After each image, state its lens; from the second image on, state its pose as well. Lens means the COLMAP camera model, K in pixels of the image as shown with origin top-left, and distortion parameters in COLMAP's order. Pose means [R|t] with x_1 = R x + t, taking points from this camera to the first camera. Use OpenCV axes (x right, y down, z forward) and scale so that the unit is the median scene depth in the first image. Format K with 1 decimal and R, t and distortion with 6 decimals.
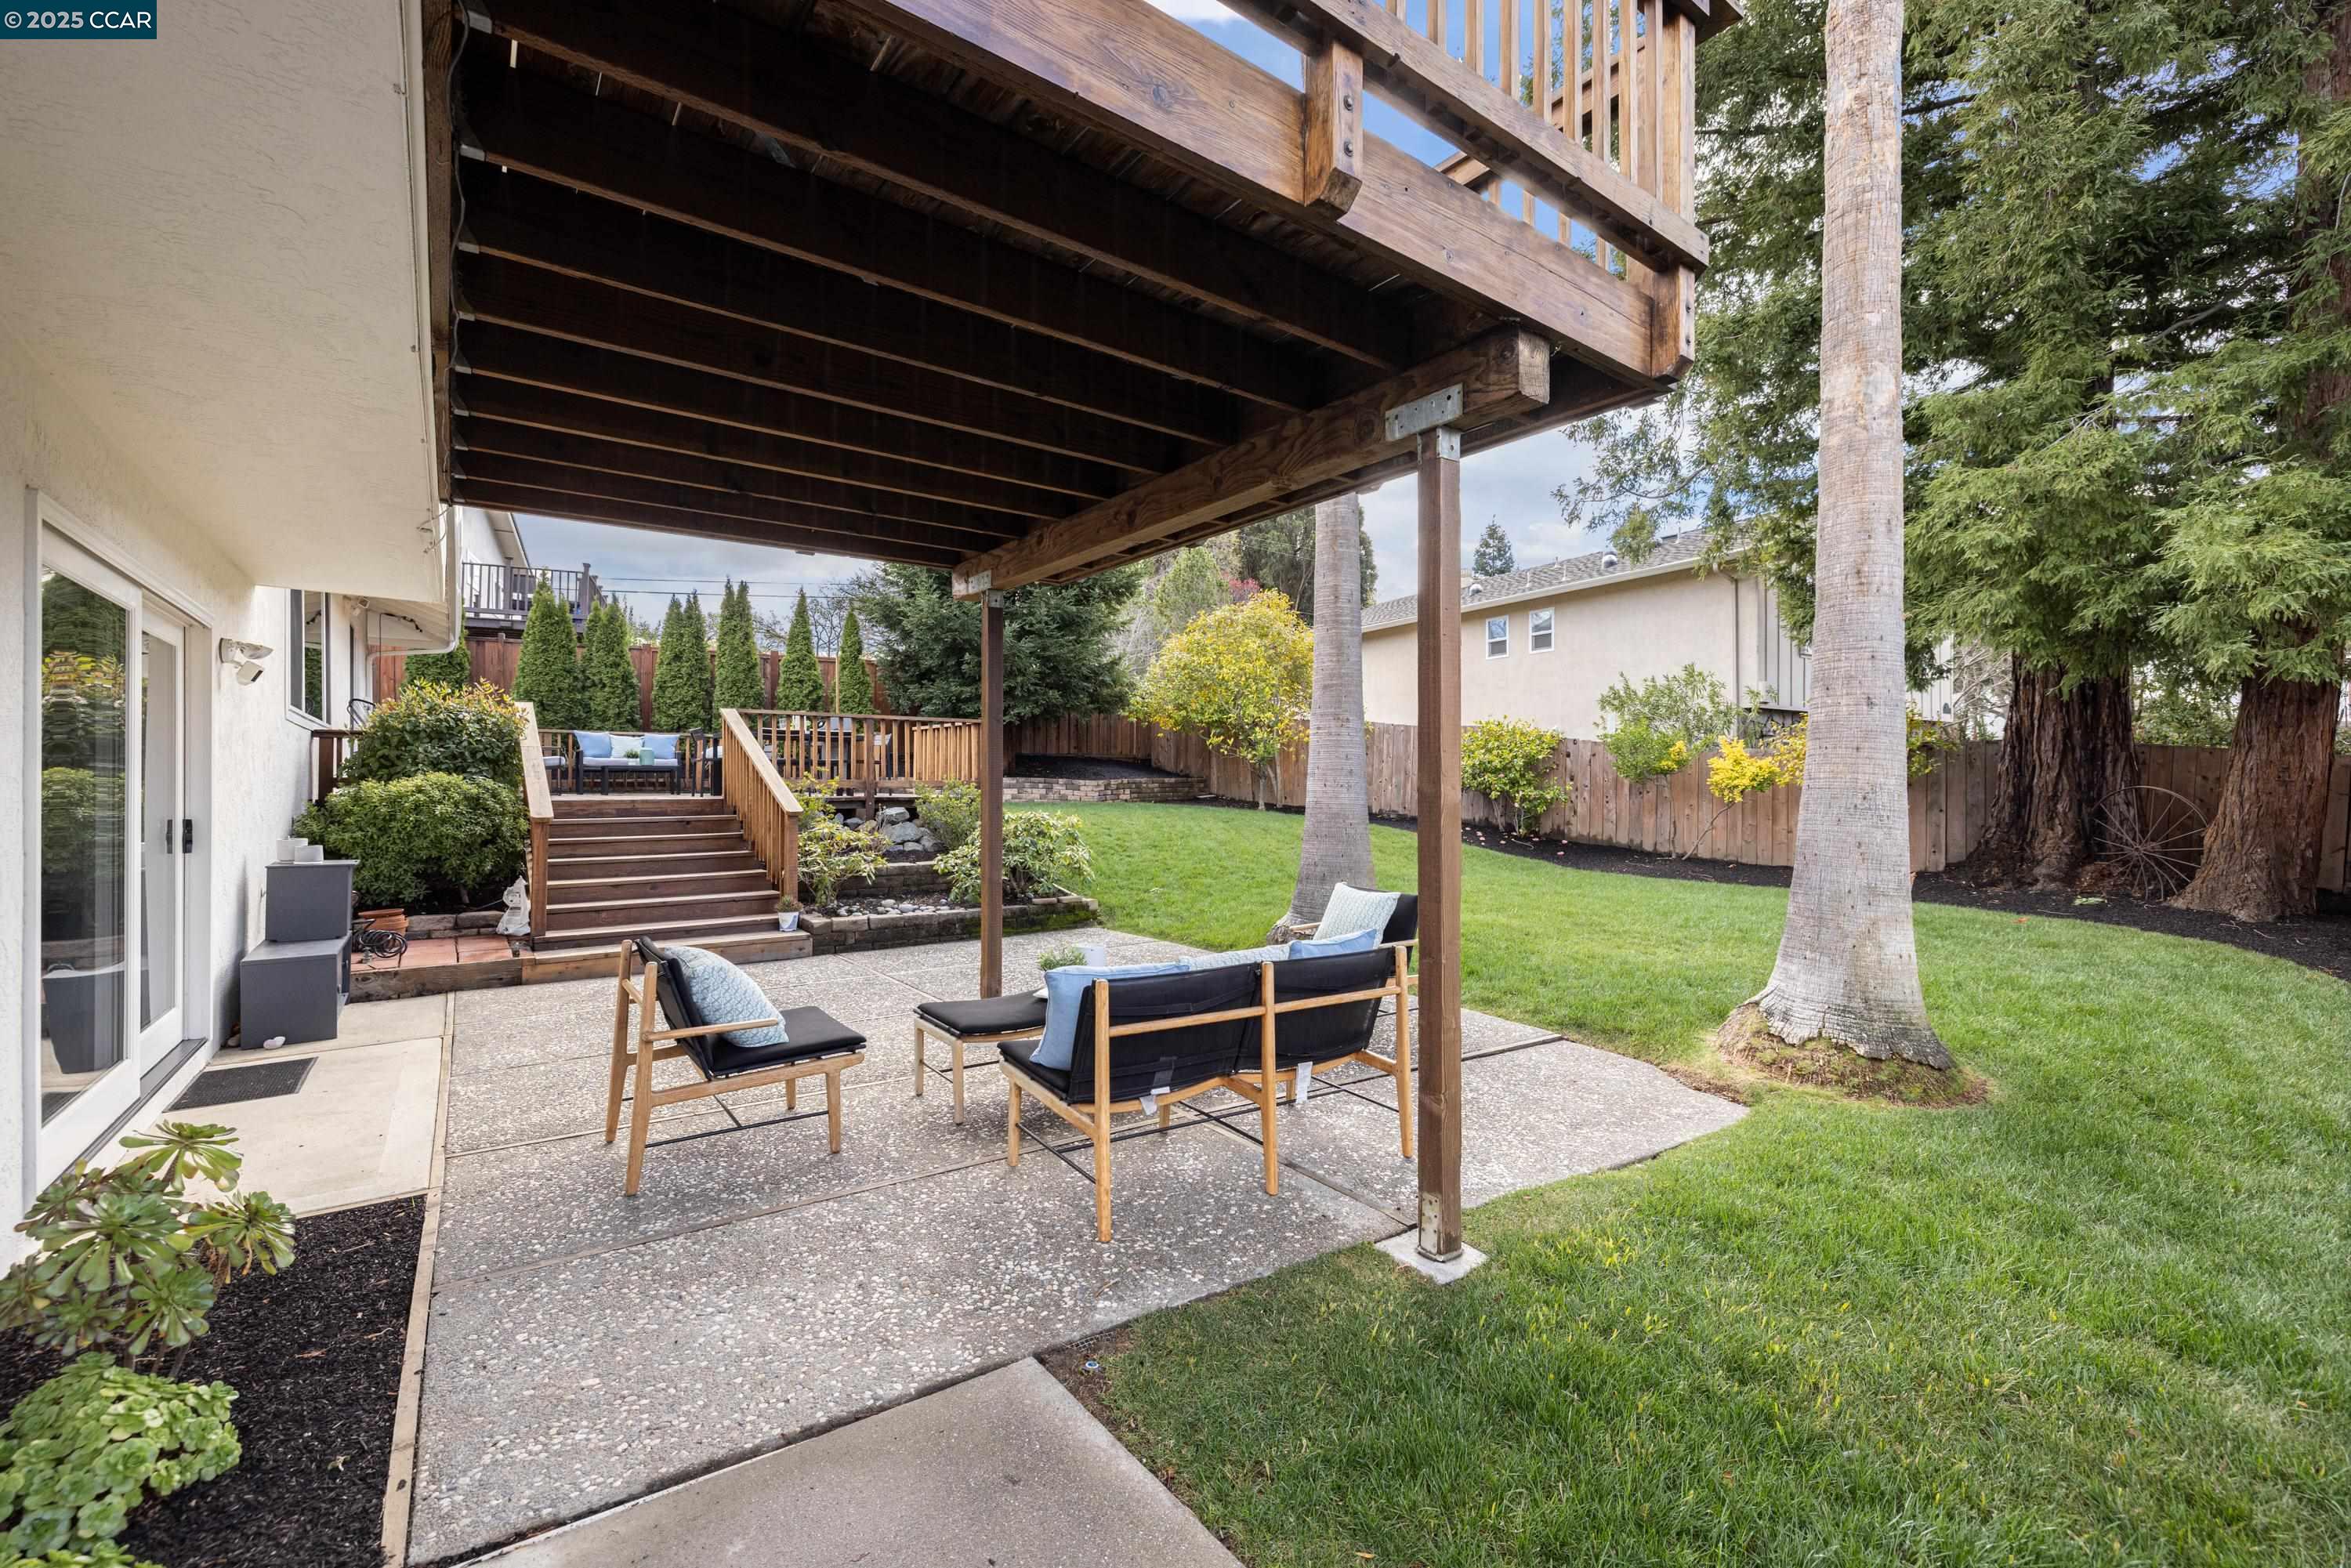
lens RADIAL K [[978.4, 0, 1167.6], [0, 978.4, 787.6], [0, 0, 1]] dist [0.000554, -0.000005]
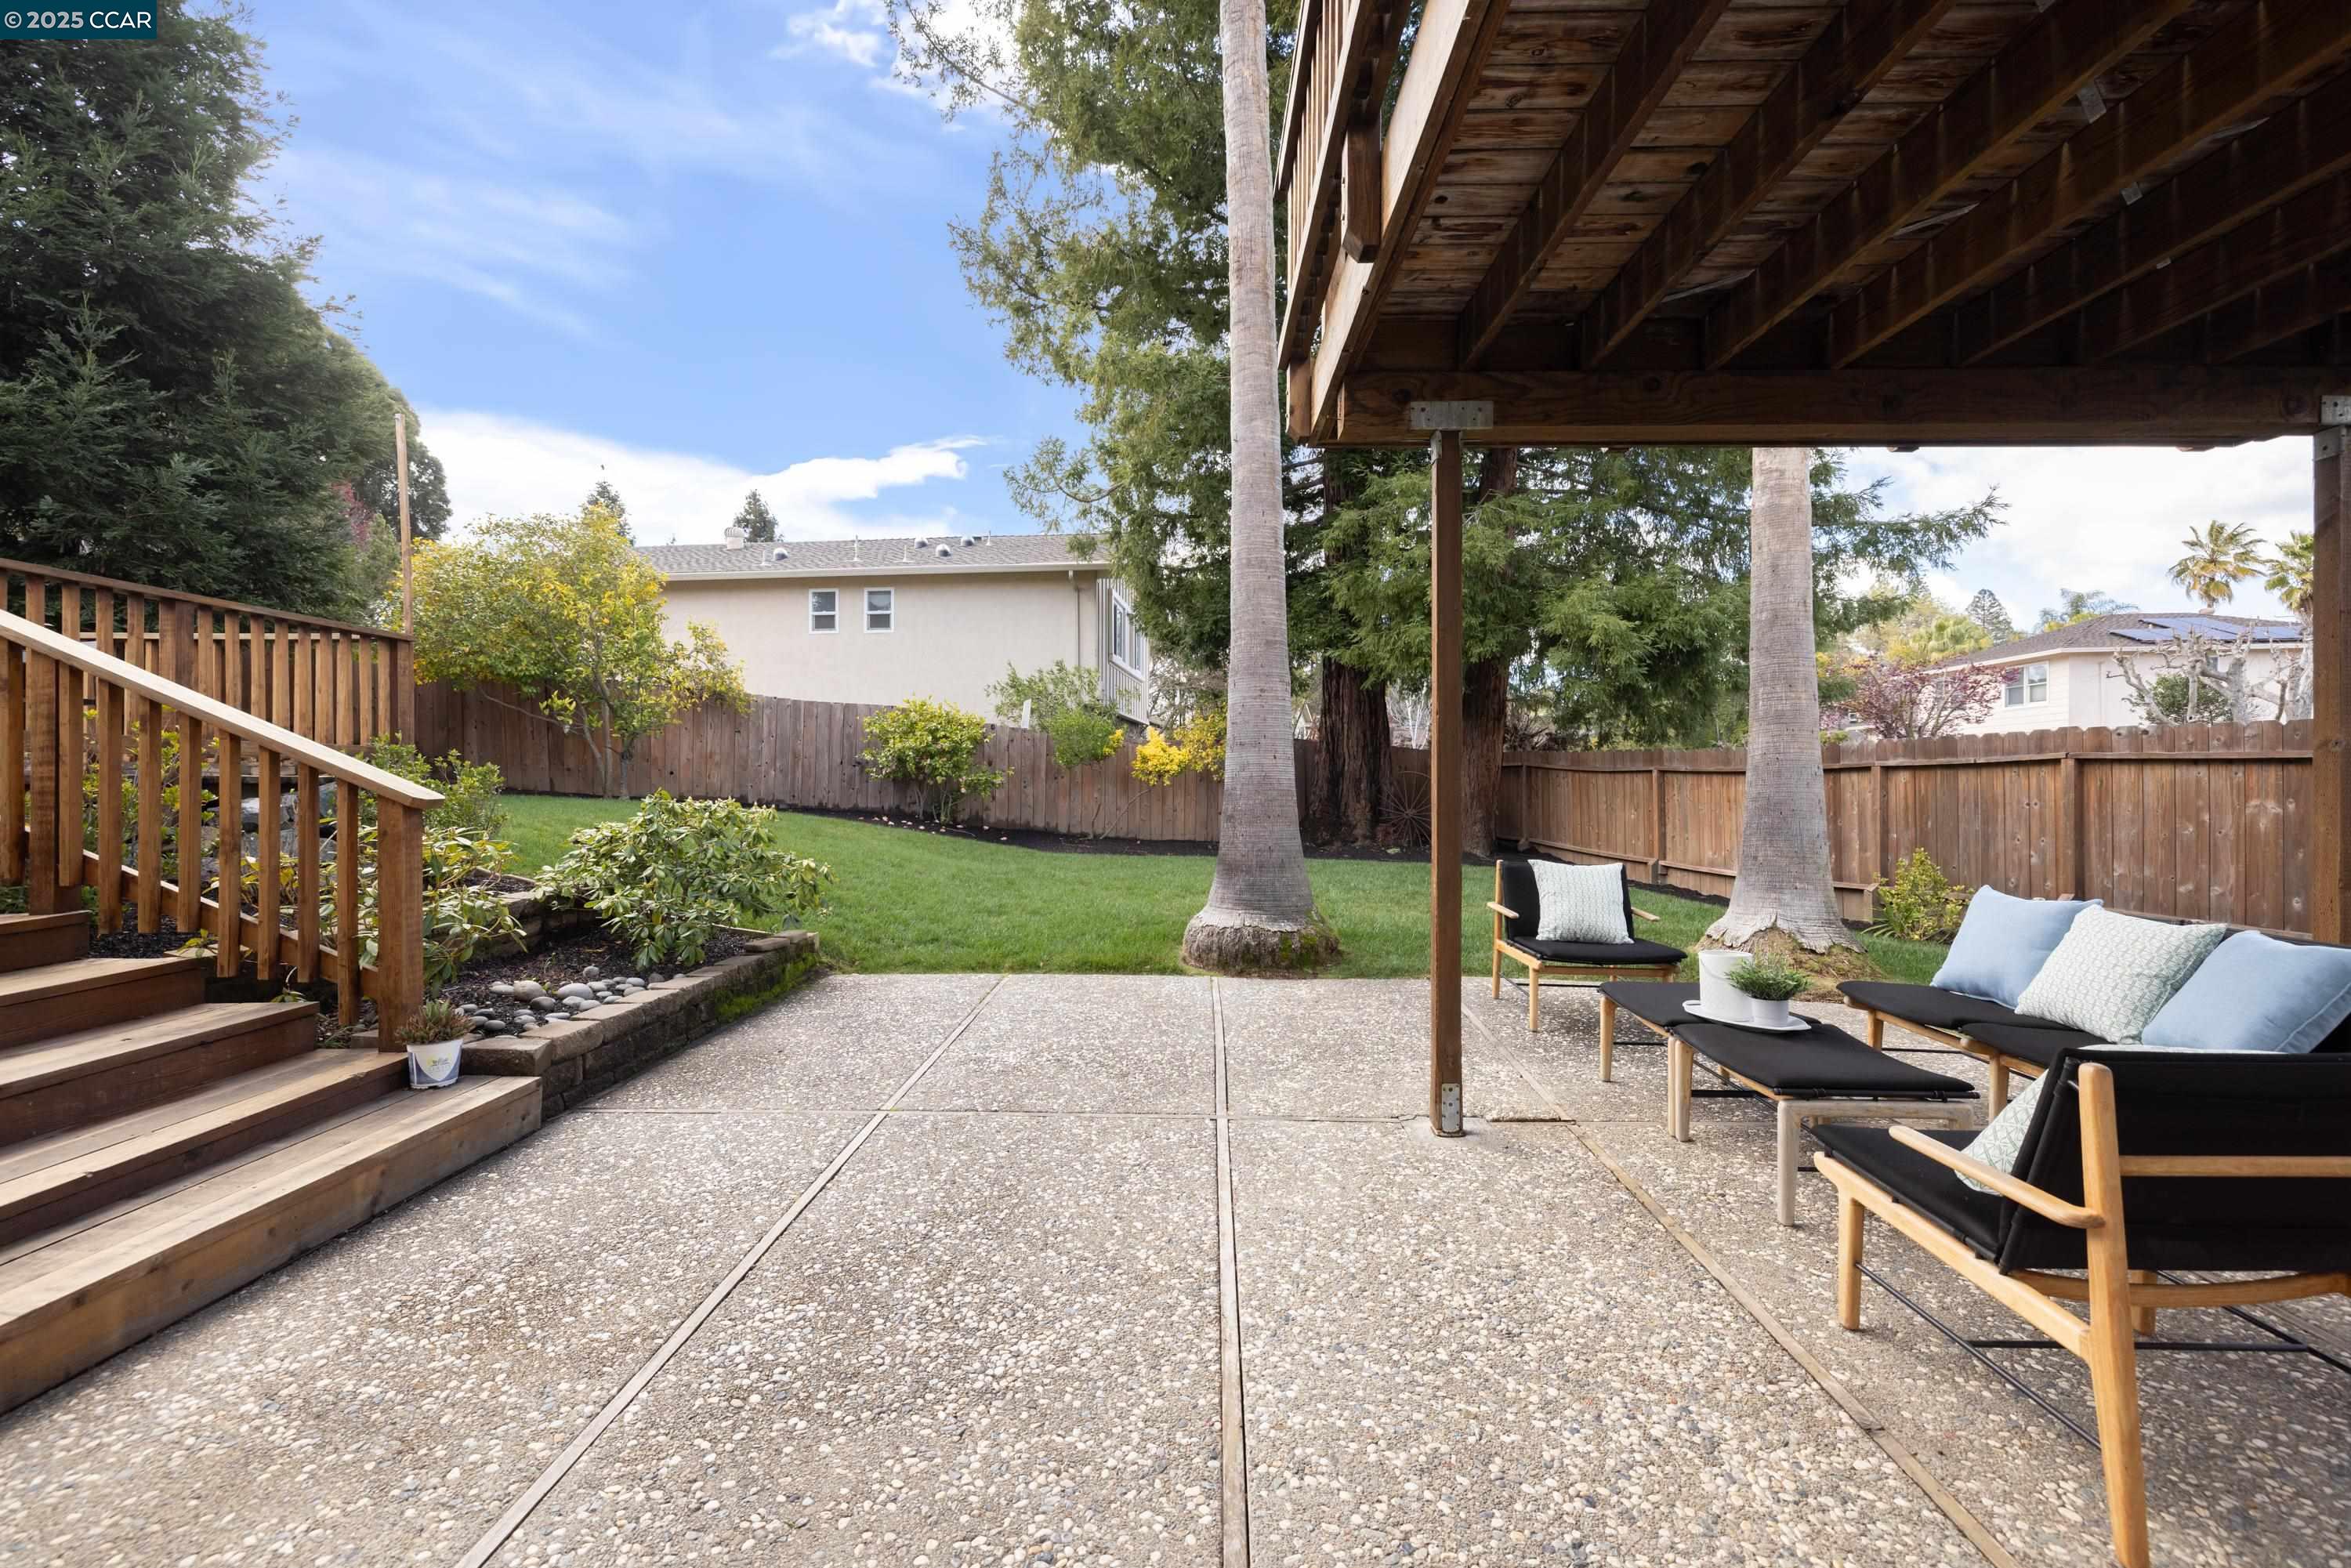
lens RADIAL K [[978.4, 0, 1167.6], [0, 978.4, 787.6], [0, 0, 1]] dist [0.000554, -0.000005]
pose [[0.609231, -0.005959, 0.792970, -0.274018], [0.001167, 0.999977, 0.006619, 0.008992], [-0.792992, -0.003107, 0.609224, 0.263555]]
